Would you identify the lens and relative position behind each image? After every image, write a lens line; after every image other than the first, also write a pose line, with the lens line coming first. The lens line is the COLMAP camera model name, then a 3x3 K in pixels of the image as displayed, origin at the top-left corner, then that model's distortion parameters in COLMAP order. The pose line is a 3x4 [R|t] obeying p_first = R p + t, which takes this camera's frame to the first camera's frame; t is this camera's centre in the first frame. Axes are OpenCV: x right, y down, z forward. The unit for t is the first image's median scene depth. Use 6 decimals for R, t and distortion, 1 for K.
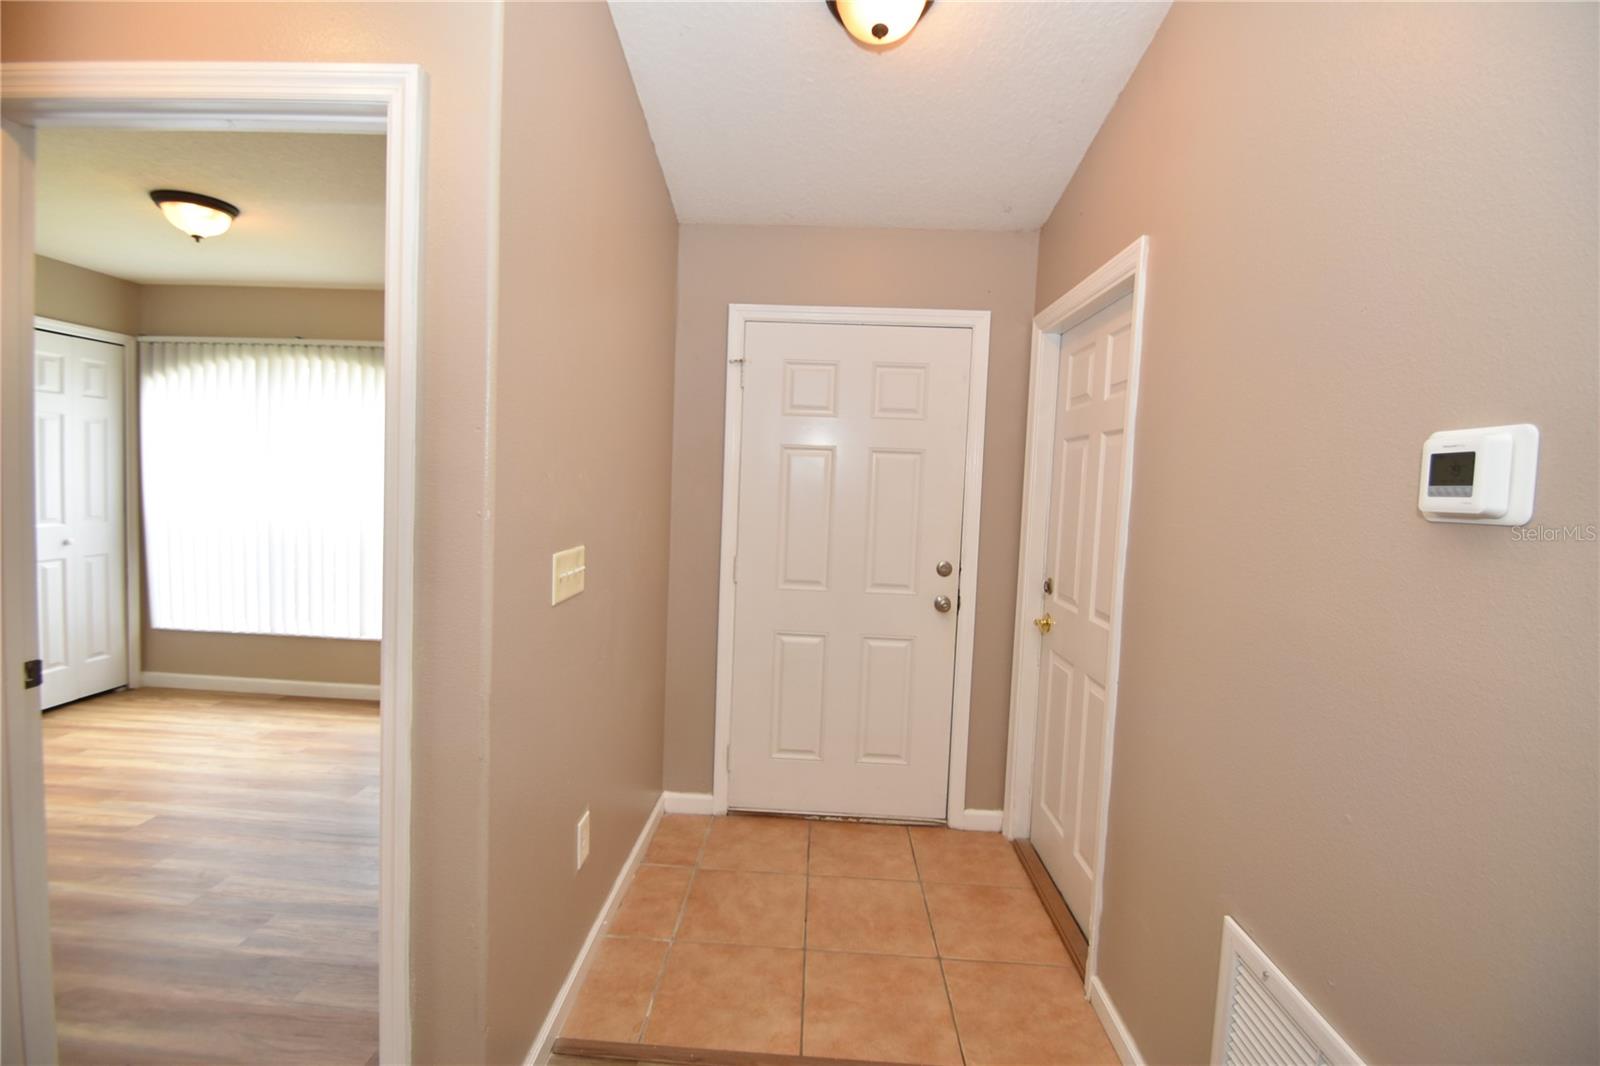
lens RADIAL K [[698.3, 0, 794.5], [0, 698.3, 518.6], [0, 0, 1]] dist [0.014579, -0.017537]
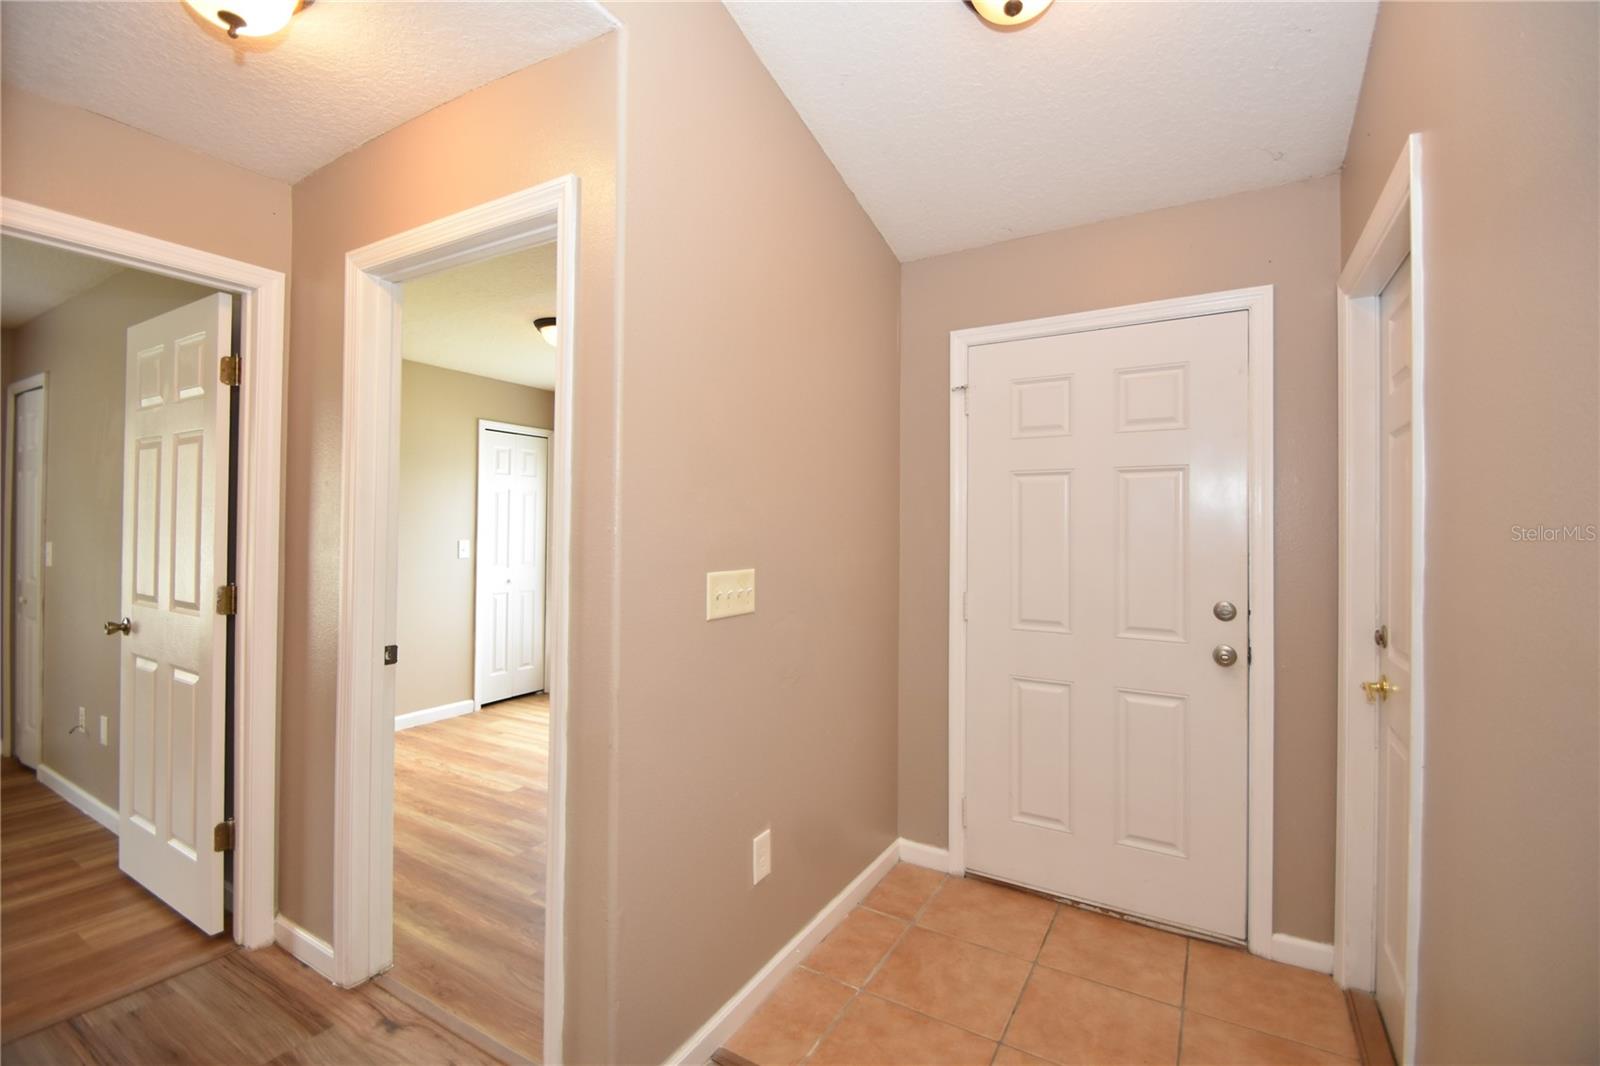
lens RADIAL K [[698.3, 0, 794.5], [0, 698.3, 518.6], [0, 0, 1]] dist [0.014579, -0.017537]
pose [[0.875071, -0.039844, -0.482352, 0.173058], [0.000121, 0.996624, -0.082106, 0.032201], [0.483995, 0.071790, 0.872121, 0.061008]]
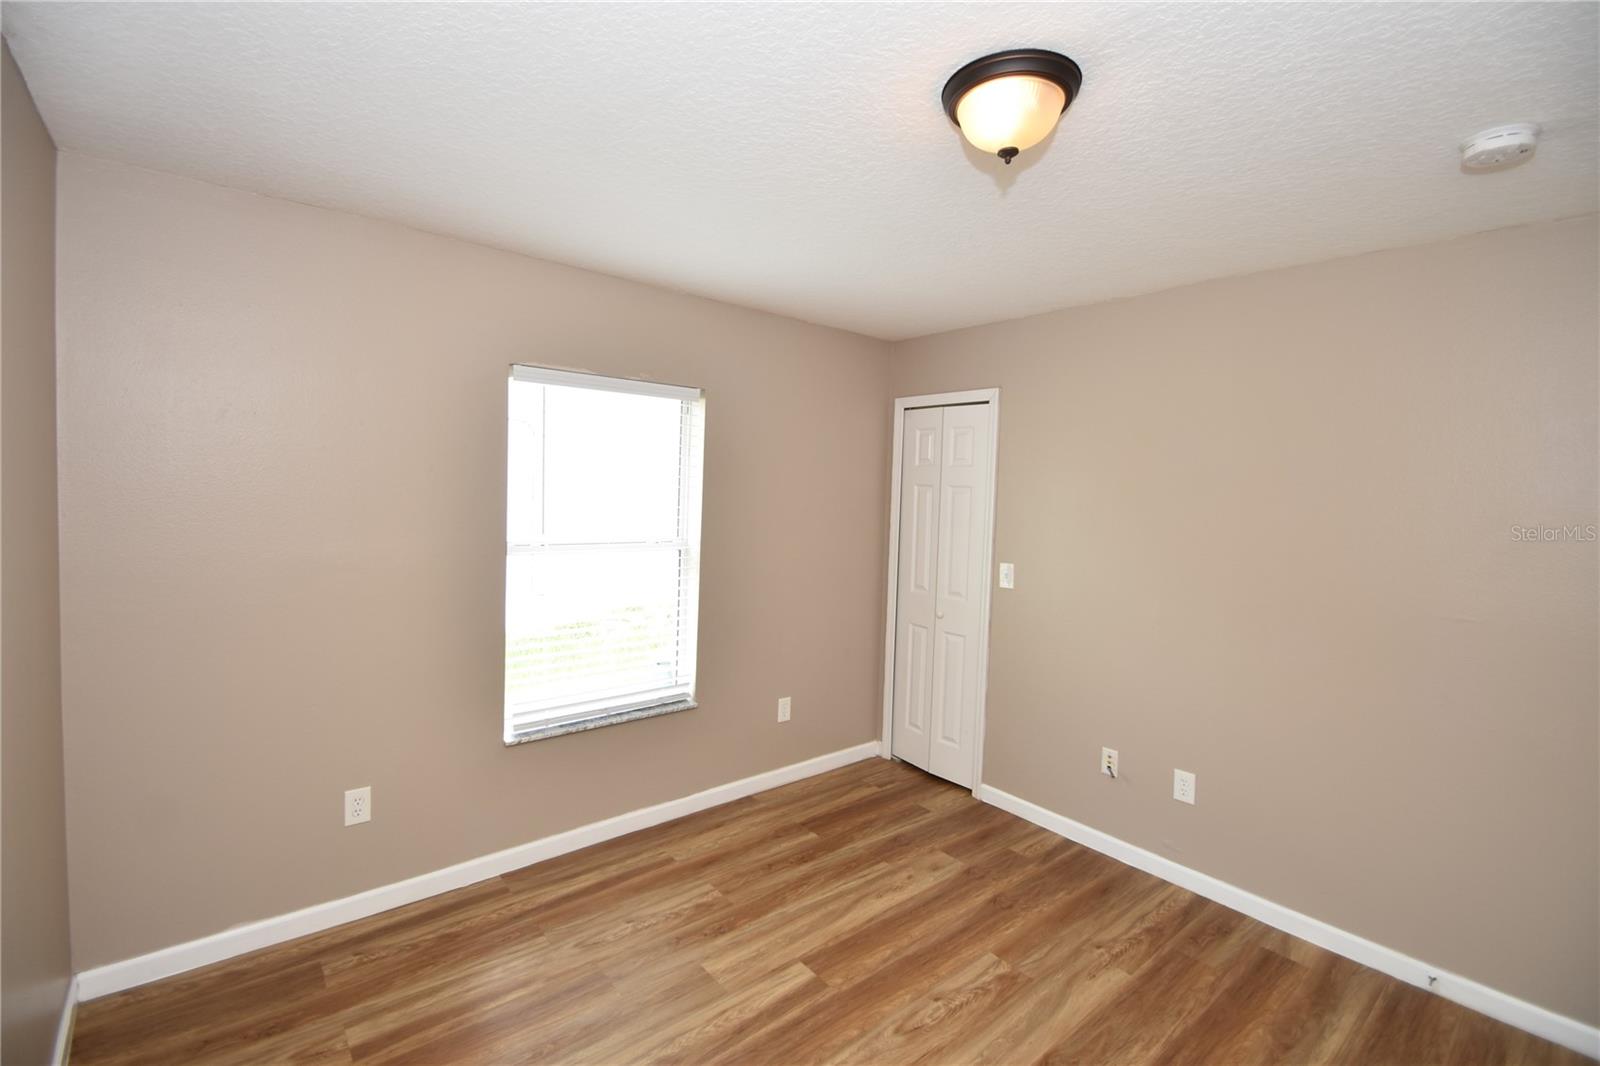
lens RADIAL K [[698.3, 0, 794.5], [0, 698.3, 518.6], [0, 0, 1]] dist [0.014579, -0.017537]
pose [[0.662116, 0.012420, -0.749298, -0.920784], [-0.045120, 0.998709, -0.023316, -0.060296], [0.748042, 0.049247, 0.661822, -0.586012]]
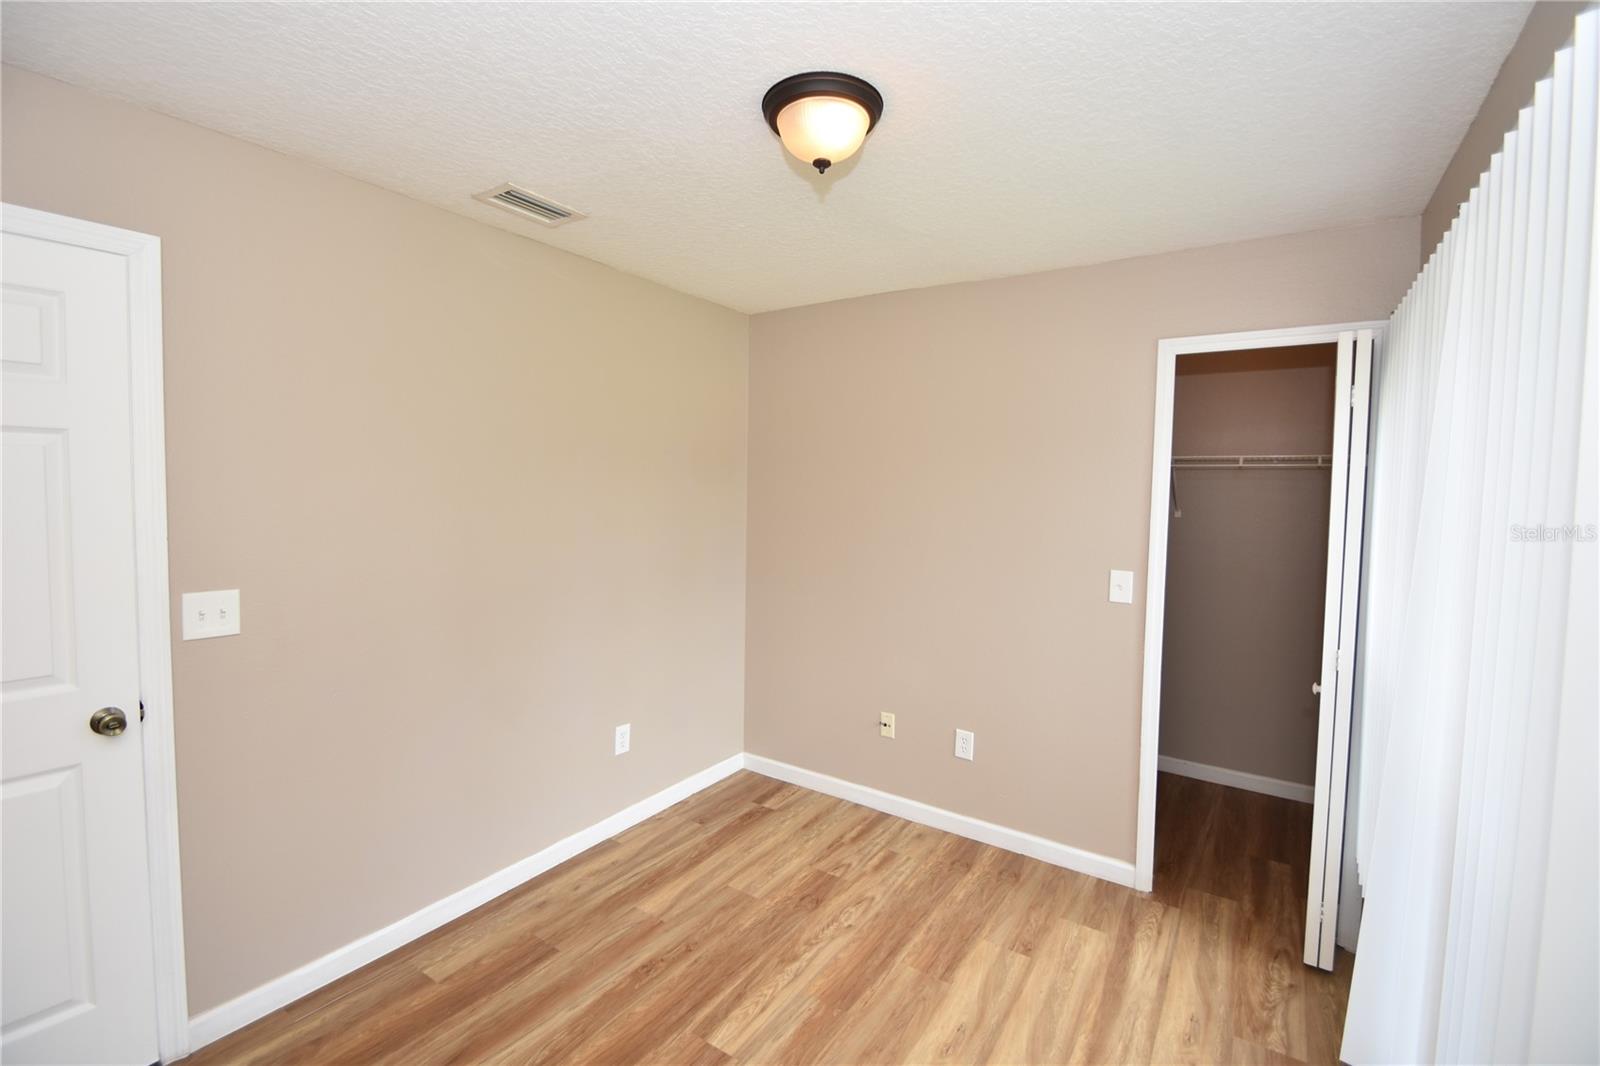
lens RADIAL K [[698.3, 0, 794.5], [0, 698.3, 518.6], [0, 0, 1]] dist [0.014579, -0.017537]
pose [[-0.532365, -0.007315, -0.846484, -0.341410], [-0.085025, 0.995368, 0.044872, -0.130444], [0.842234, 0.095860, -0.530521, 1.296540]]
